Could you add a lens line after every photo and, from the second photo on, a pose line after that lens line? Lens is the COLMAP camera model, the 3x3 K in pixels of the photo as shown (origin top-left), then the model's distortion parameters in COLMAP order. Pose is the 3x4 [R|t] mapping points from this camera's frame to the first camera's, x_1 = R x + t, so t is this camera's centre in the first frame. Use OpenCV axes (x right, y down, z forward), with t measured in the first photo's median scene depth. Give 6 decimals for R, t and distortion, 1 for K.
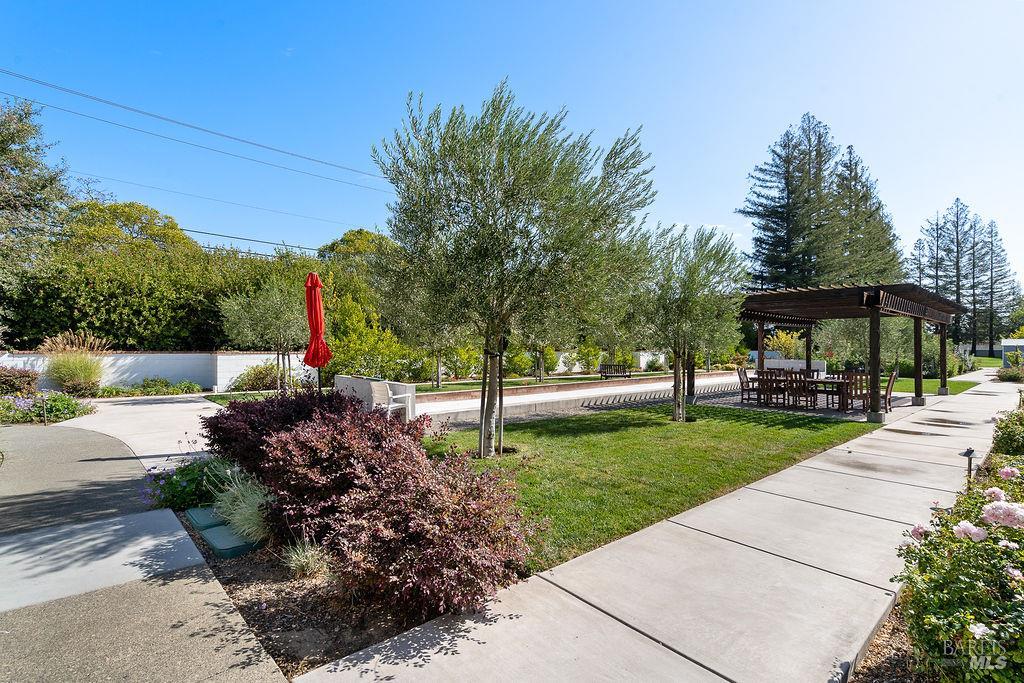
lens RADIAL K [[456.5, 0, 514.7], [0, 456.5, 347.5], [0, 0, 1]] dist [0.000699, 0.000054]
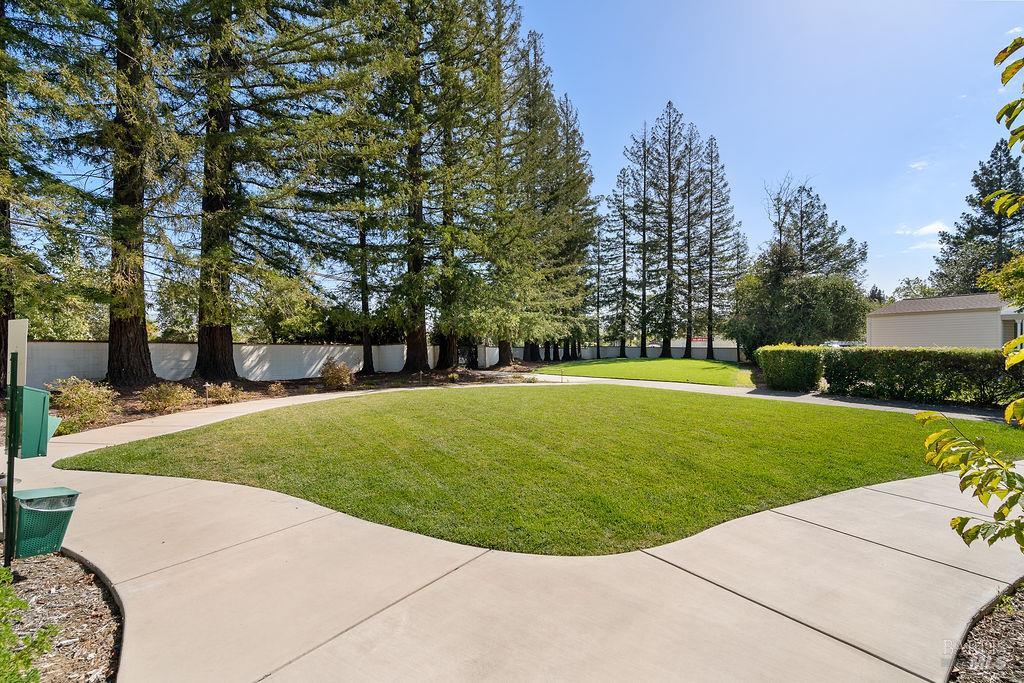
lens RADIAL K [[456.5, 0, 510.1], [0, 456.5, 341.0], [0, 0, 1]] dist [0.000699, 0.000054]
pose [[0.916047, 0.000161, 0.401070, 0.515520], [0.001133, 0.999995, -0.002990, -0.000329], [-0.401069, 0.003193, 0.916042, 0.512535]]
